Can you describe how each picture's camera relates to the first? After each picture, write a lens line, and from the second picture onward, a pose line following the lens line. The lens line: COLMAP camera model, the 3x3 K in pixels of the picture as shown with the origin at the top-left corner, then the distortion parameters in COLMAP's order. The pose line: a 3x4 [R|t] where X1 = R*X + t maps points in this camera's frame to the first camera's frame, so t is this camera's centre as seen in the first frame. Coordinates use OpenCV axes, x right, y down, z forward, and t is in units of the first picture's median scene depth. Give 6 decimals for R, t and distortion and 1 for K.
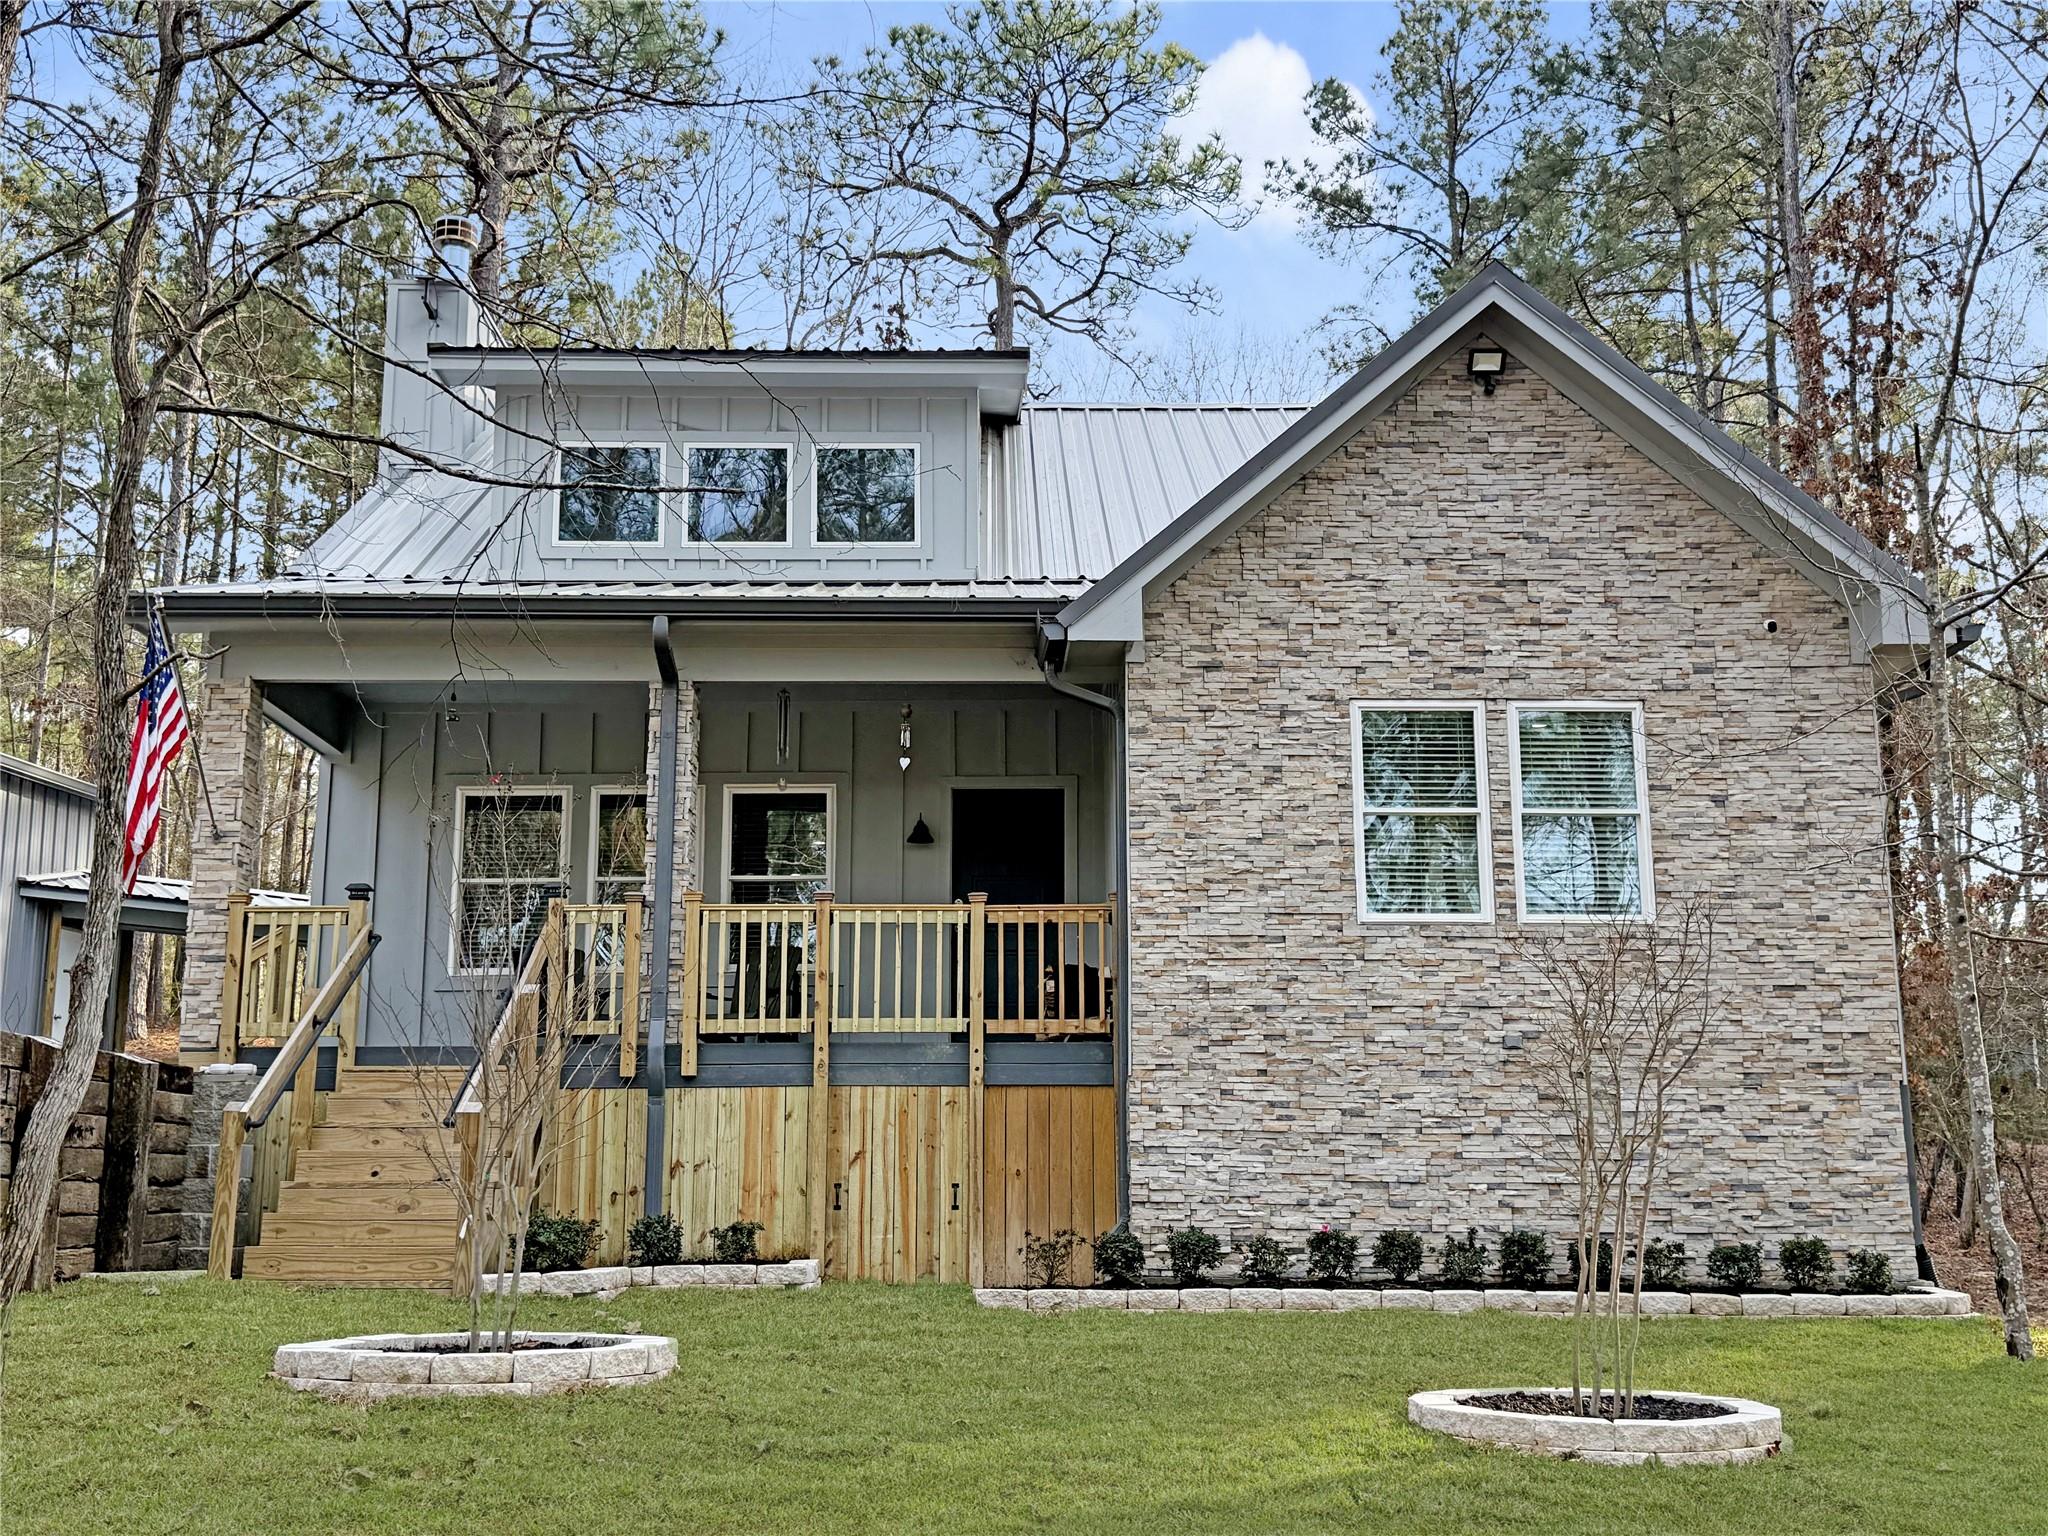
lens RADIAL K [[2194.6, 0, 1024.9], [0, 2194.6, 756.2], [0, 0, 1]] dist [0.097111, 0.000000]
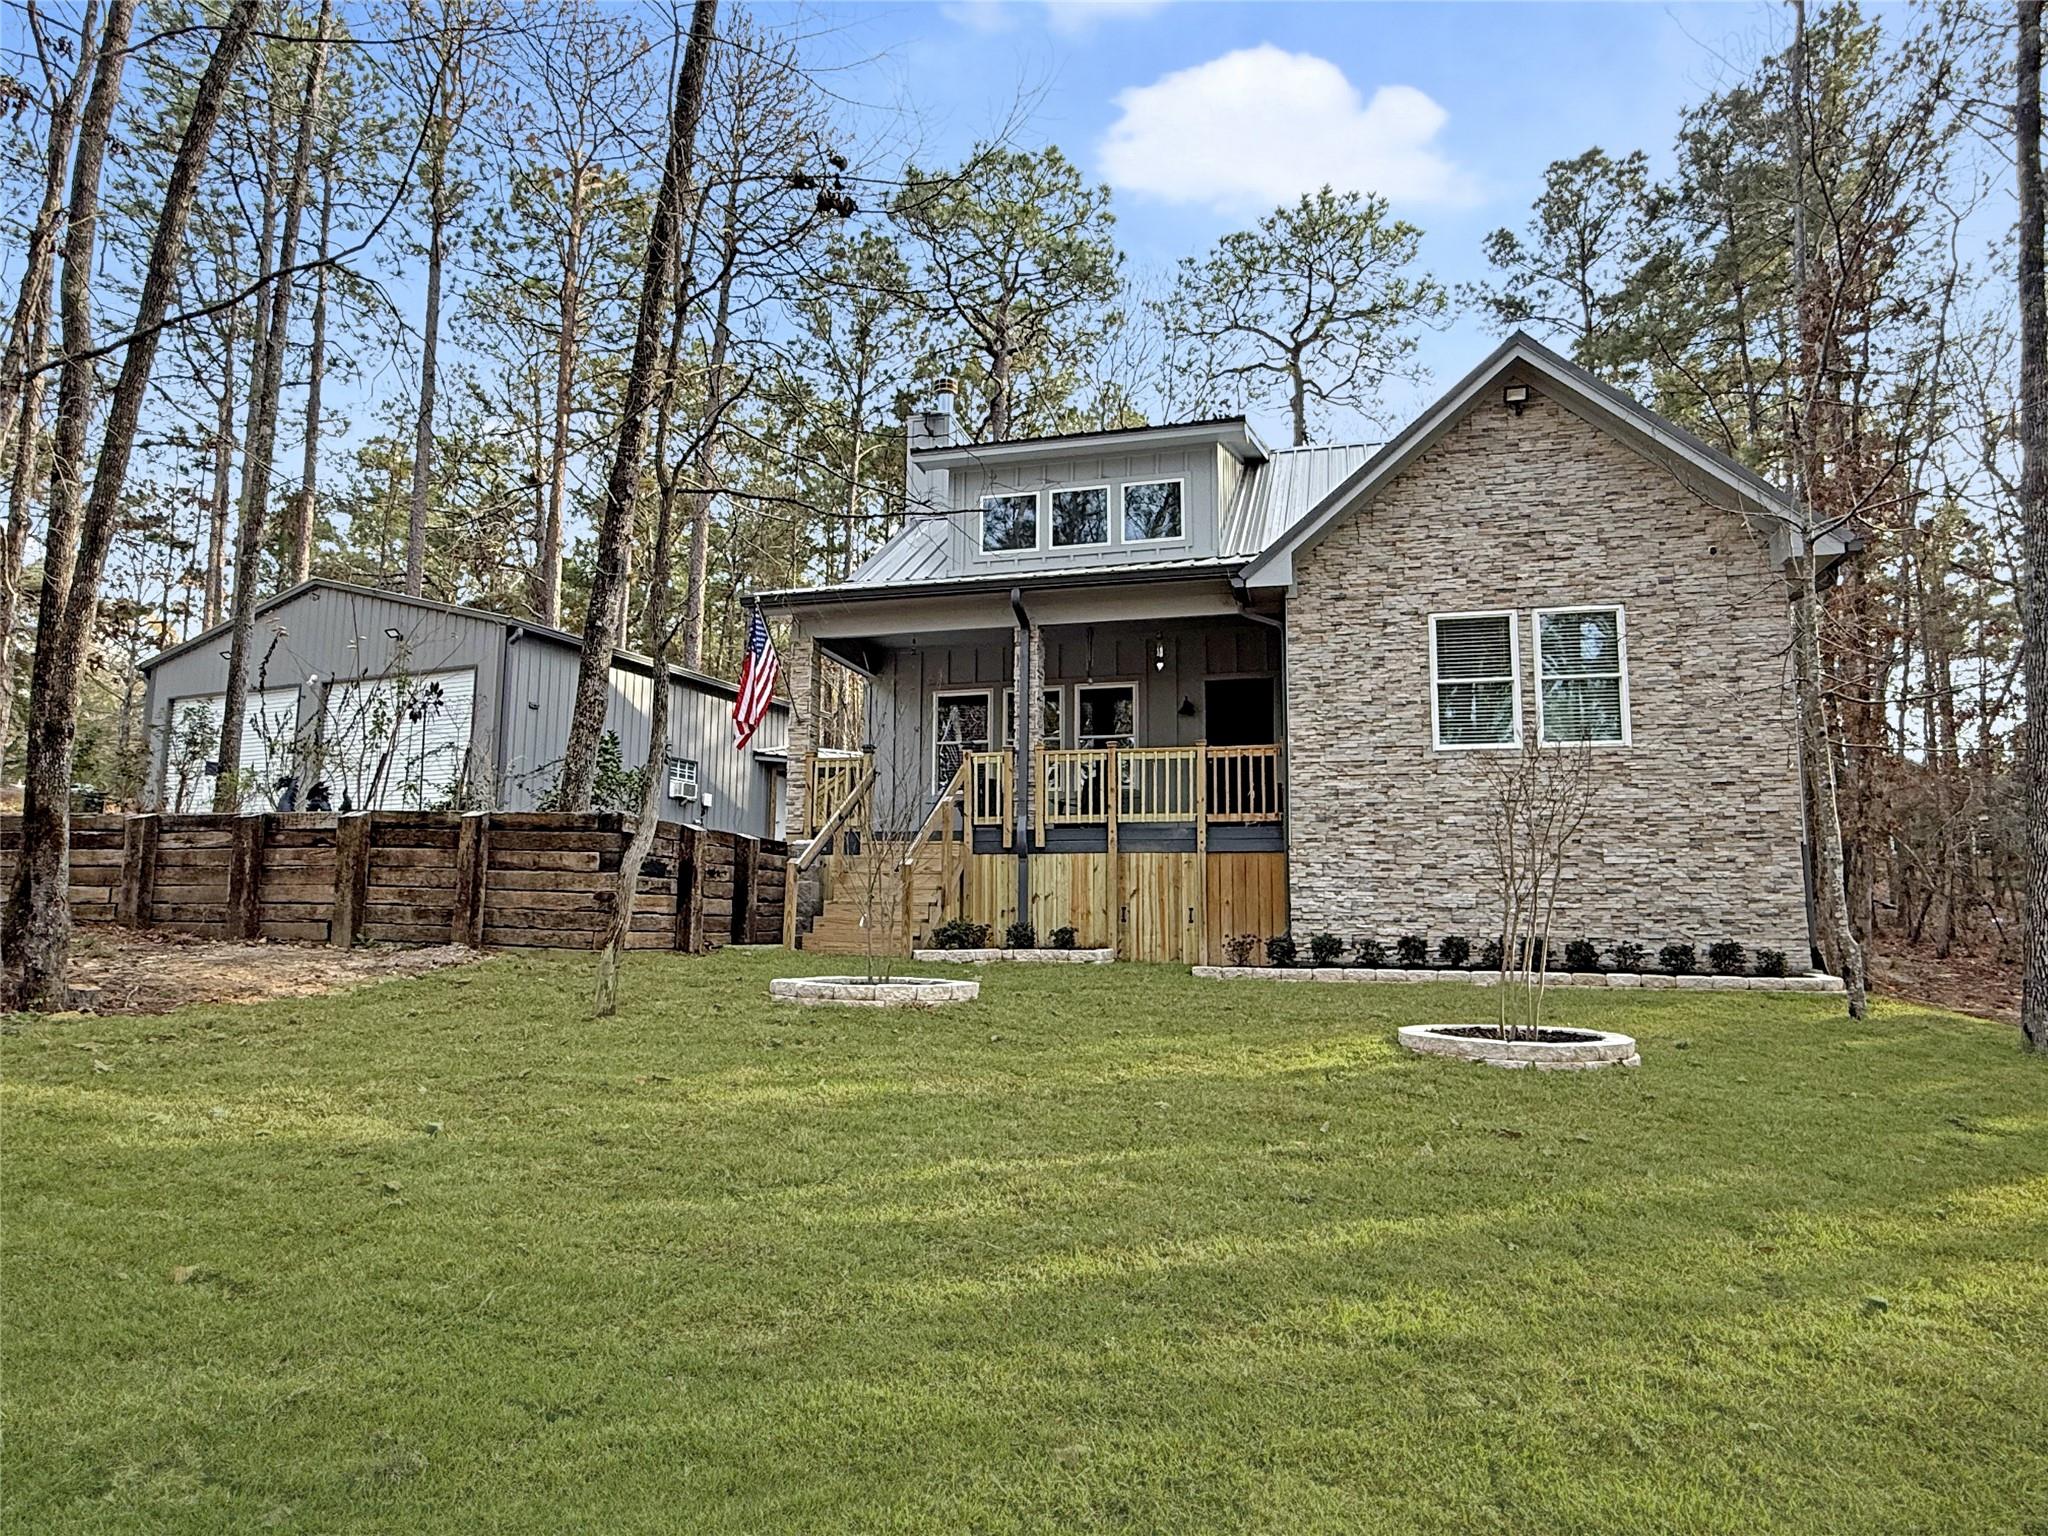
lens RADIAL K [[1270.7, 0, 1020.8], [0, 1270.7, 757.9], [0, 0, 1]] dist [-0.002772, 0.015651]
pose [[0.960000, -0.026708, -0.278725, 0.116748], [0.044143, 0.997428, 0.056465, 0.013964], [0.276500, -0.066510, 0.958710, 0.014440]]
